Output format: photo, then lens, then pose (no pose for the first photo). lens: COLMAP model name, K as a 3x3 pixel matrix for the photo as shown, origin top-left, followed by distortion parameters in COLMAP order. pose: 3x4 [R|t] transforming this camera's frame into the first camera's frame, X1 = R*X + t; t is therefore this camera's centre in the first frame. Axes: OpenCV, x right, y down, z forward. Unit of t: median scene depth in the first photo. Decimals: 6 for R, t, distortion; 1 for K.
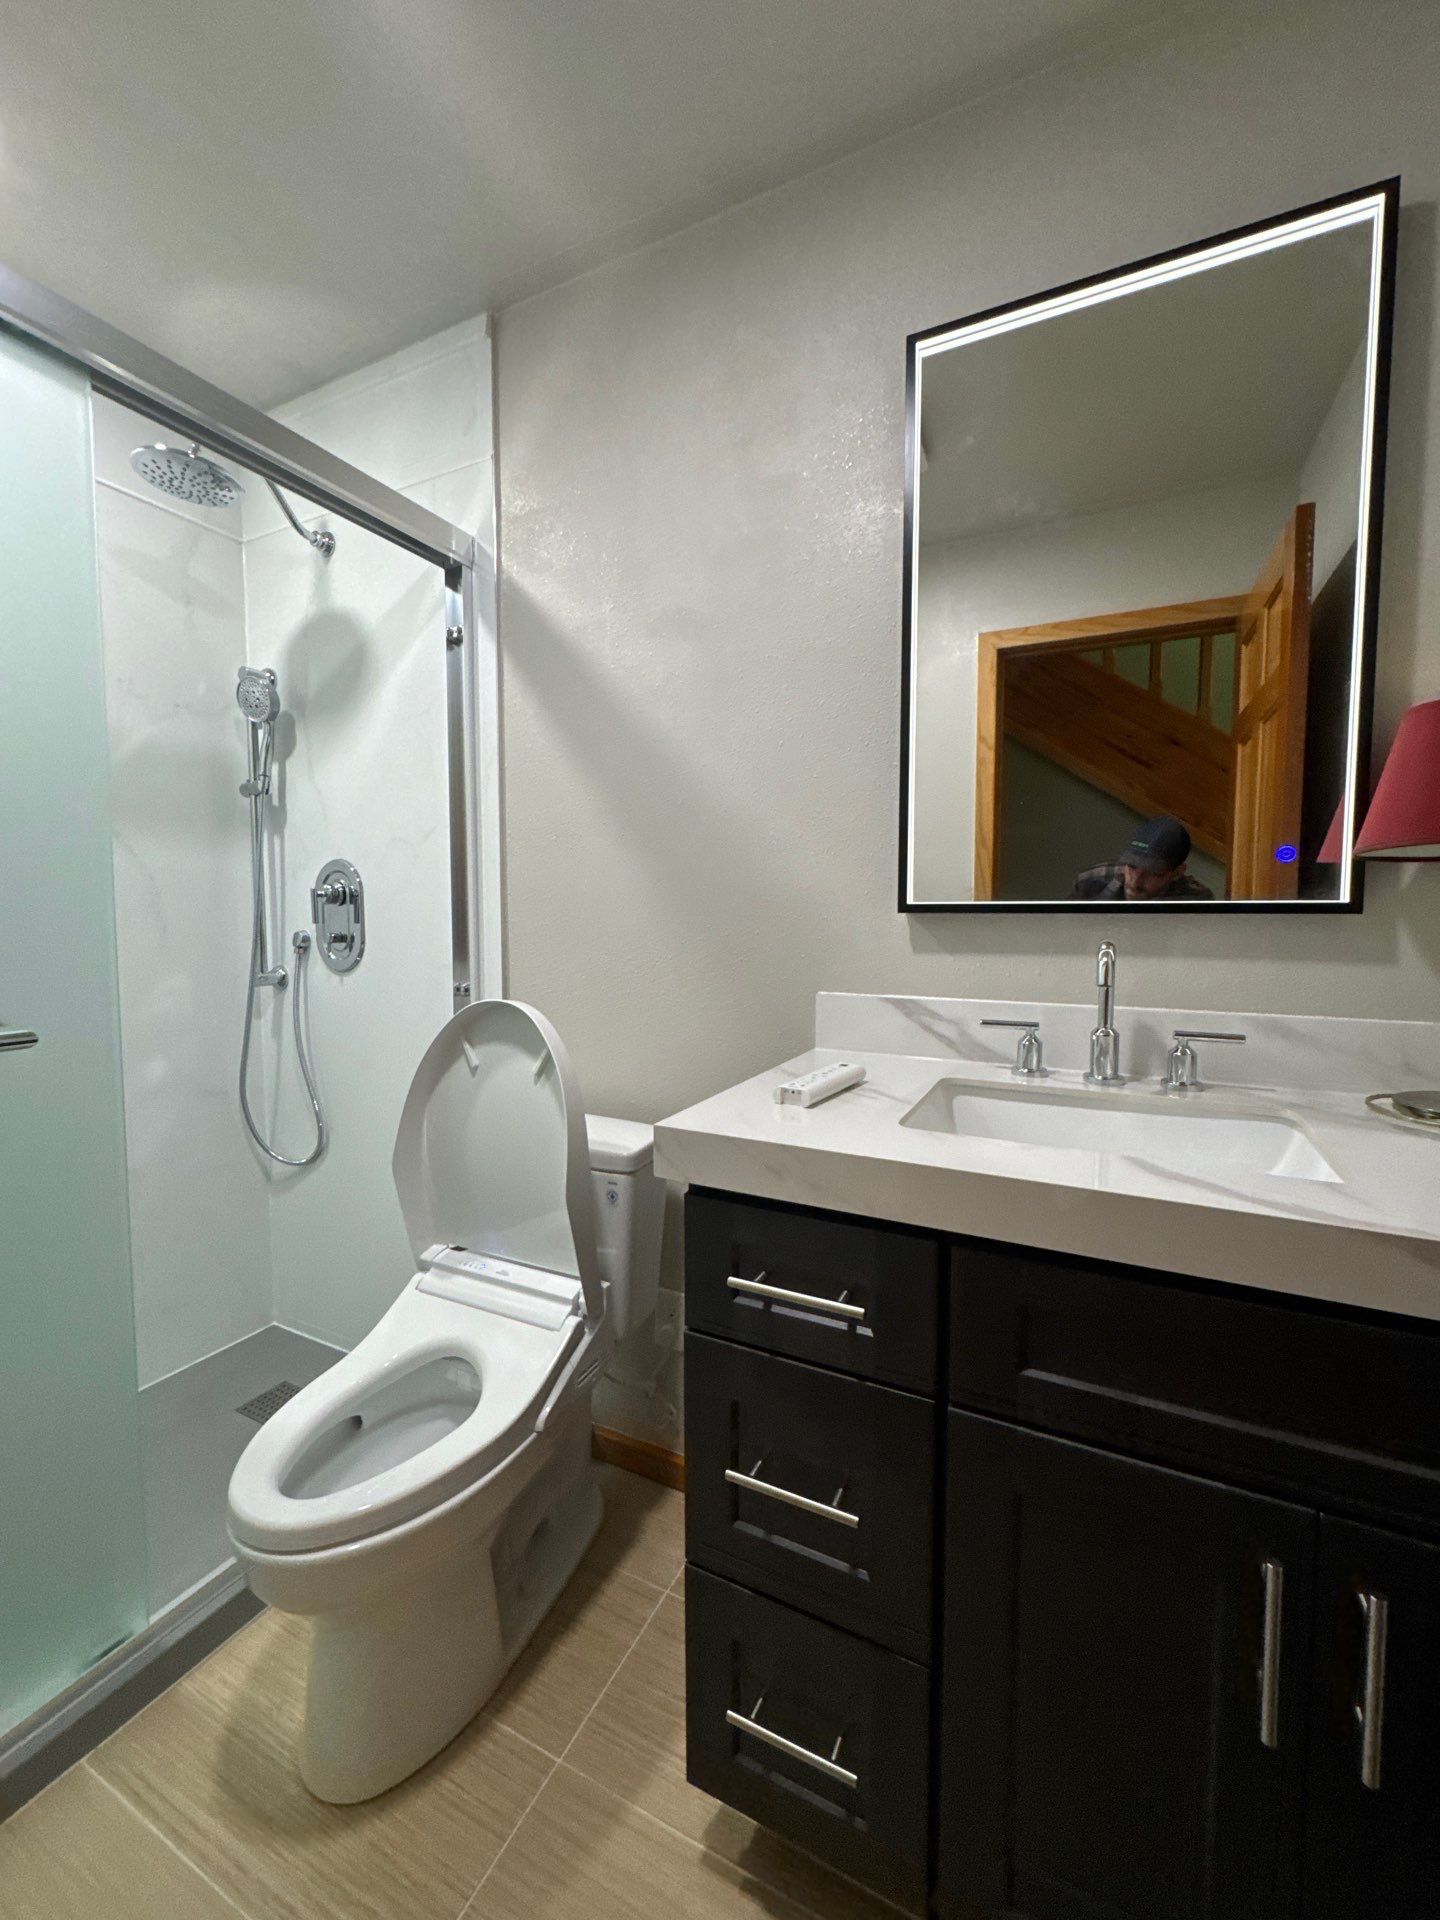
lens RADIAL K [[766.2, 0, 721.1], [0, 766.2, 960.8], [0, 0, 1]] dist [-0.001923, 0.000101]
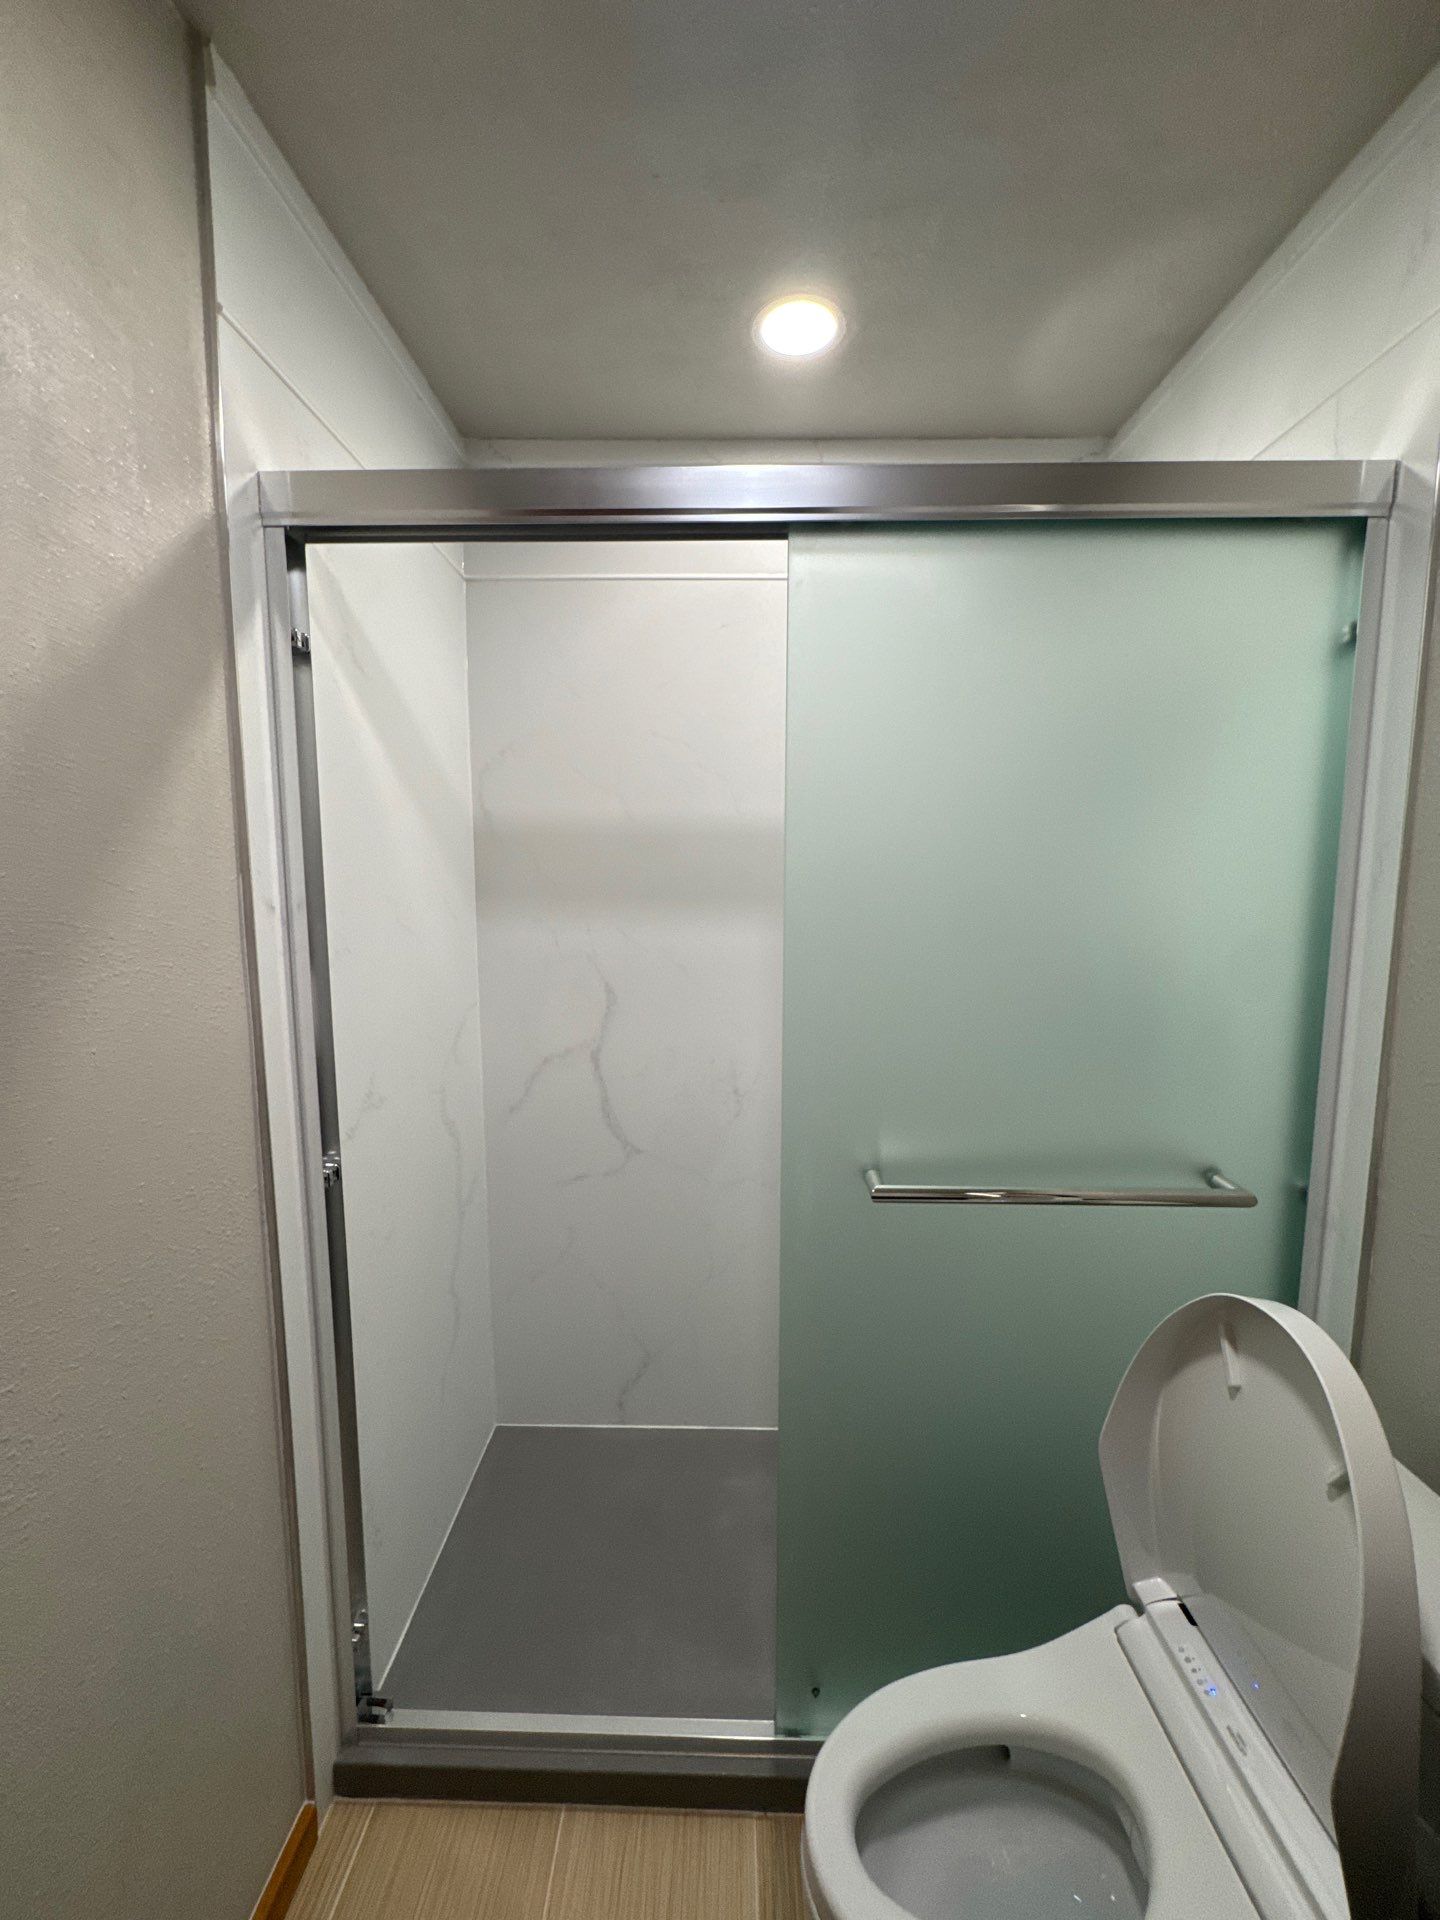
lens RADIAL K [[766.2, 0, 721.1], [0, 766.2, 960.8], [0, 0, 1]] dist [-0.001923, 0.000101]
pose [[0.430629, 0.098045, -0.897188, 0.021066], [-0.062184, 0.994943, 0.078881, -0.219555], [0.900384, 0.021822, 0.434548, 0.336925]]
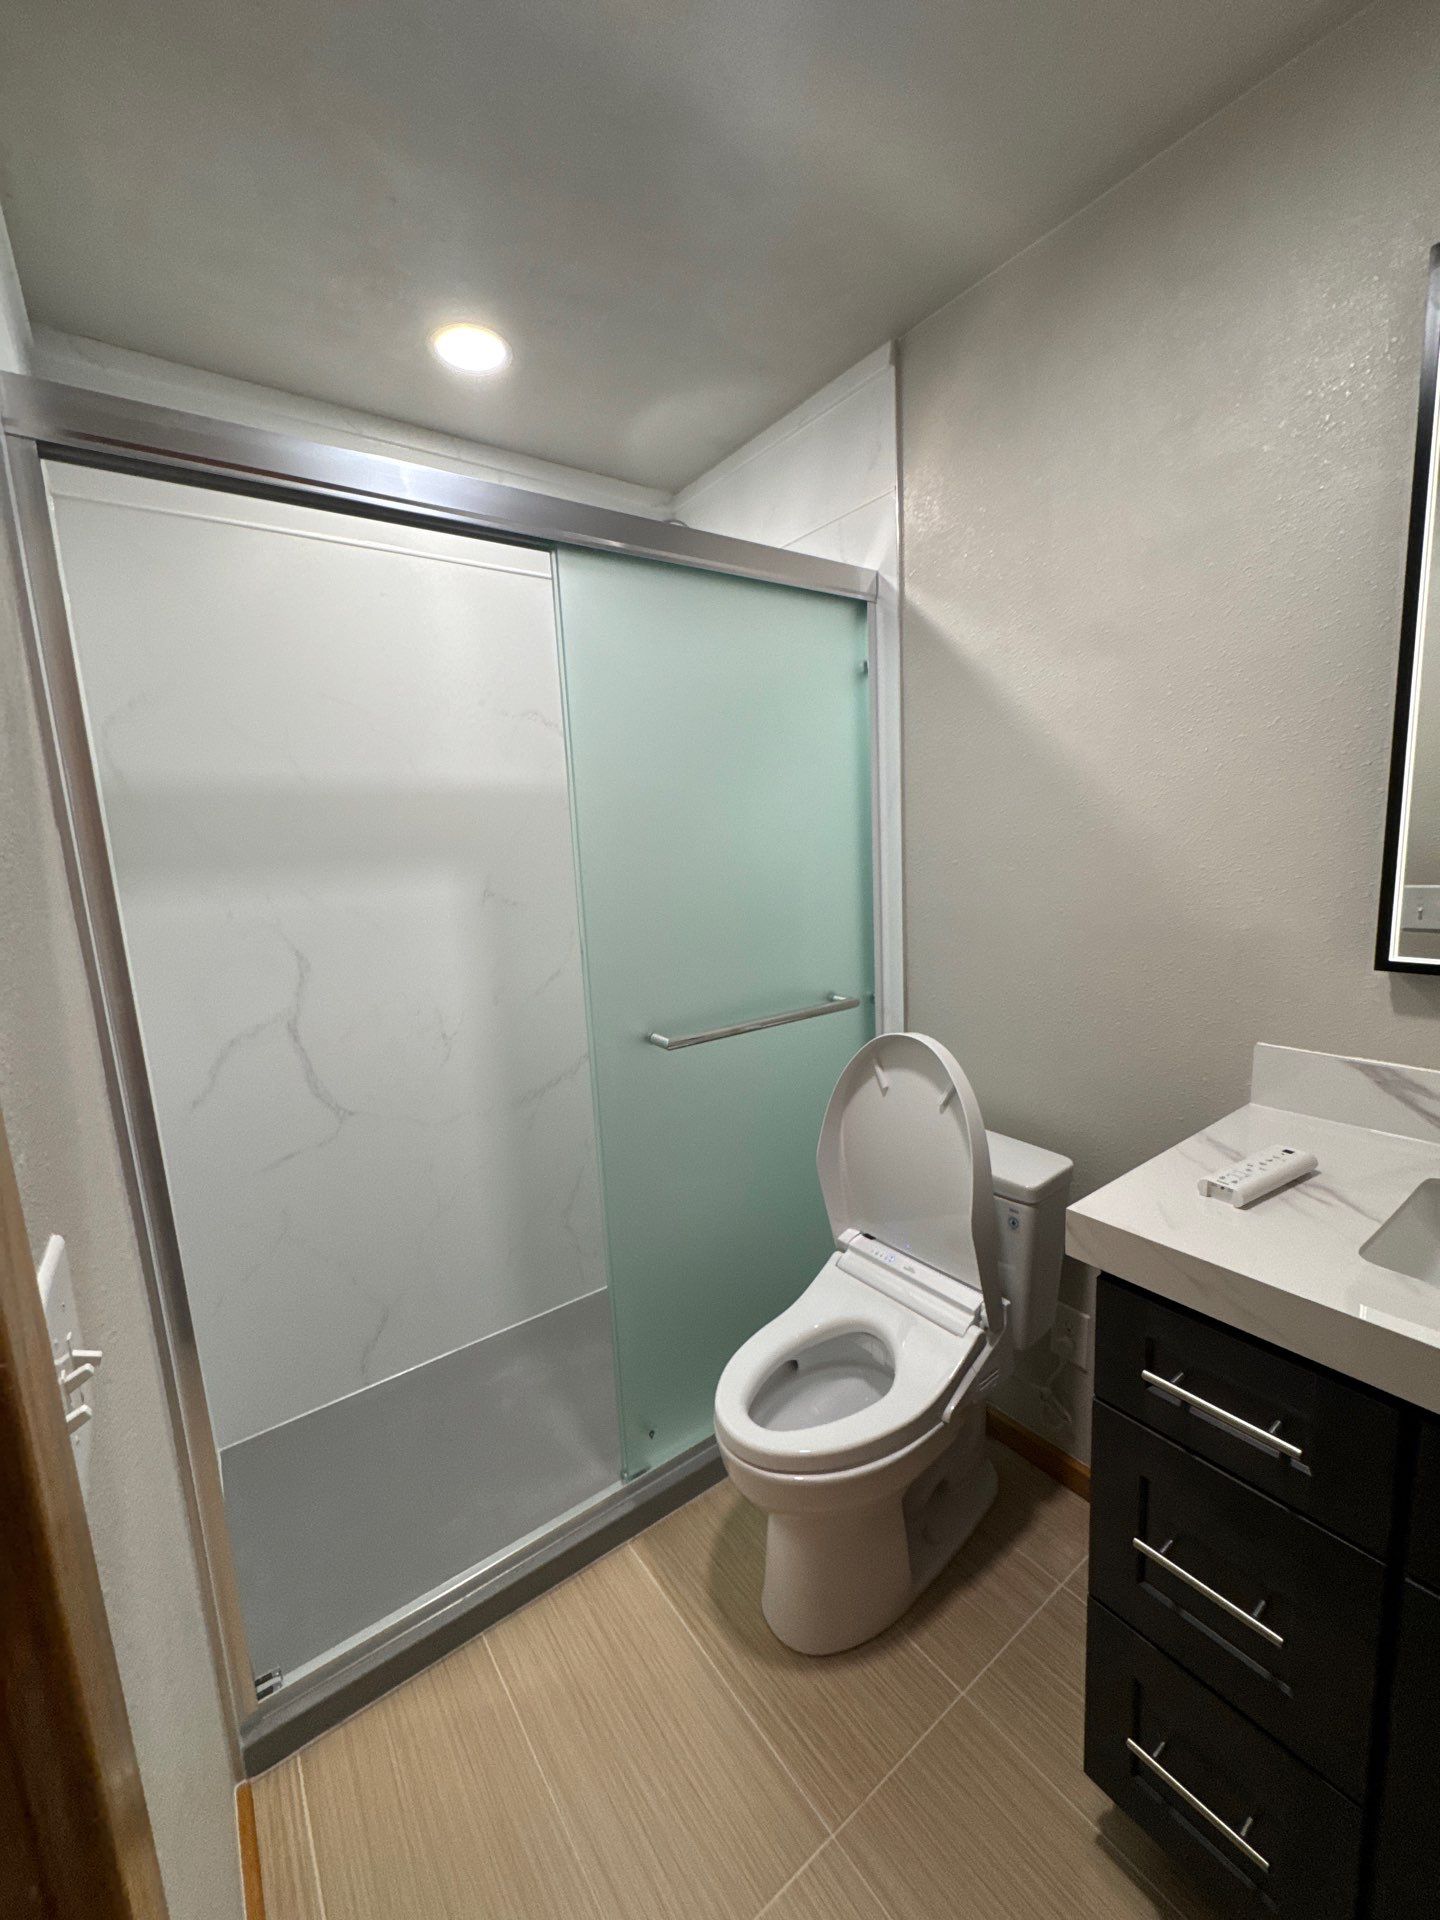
lens RADIAL K [[766.2, 0, 721.1], [0, 766.2, 960.8], [0, 0, 1]] dist [-0.001923, 0.000101]
pose [[0.886268, 0.025682, -0.462460, -0.019120], [0.021009, 0.995205, 0.095529, -0.154222], [0.462696, -0.094381, 0.881479, -0.082203]]
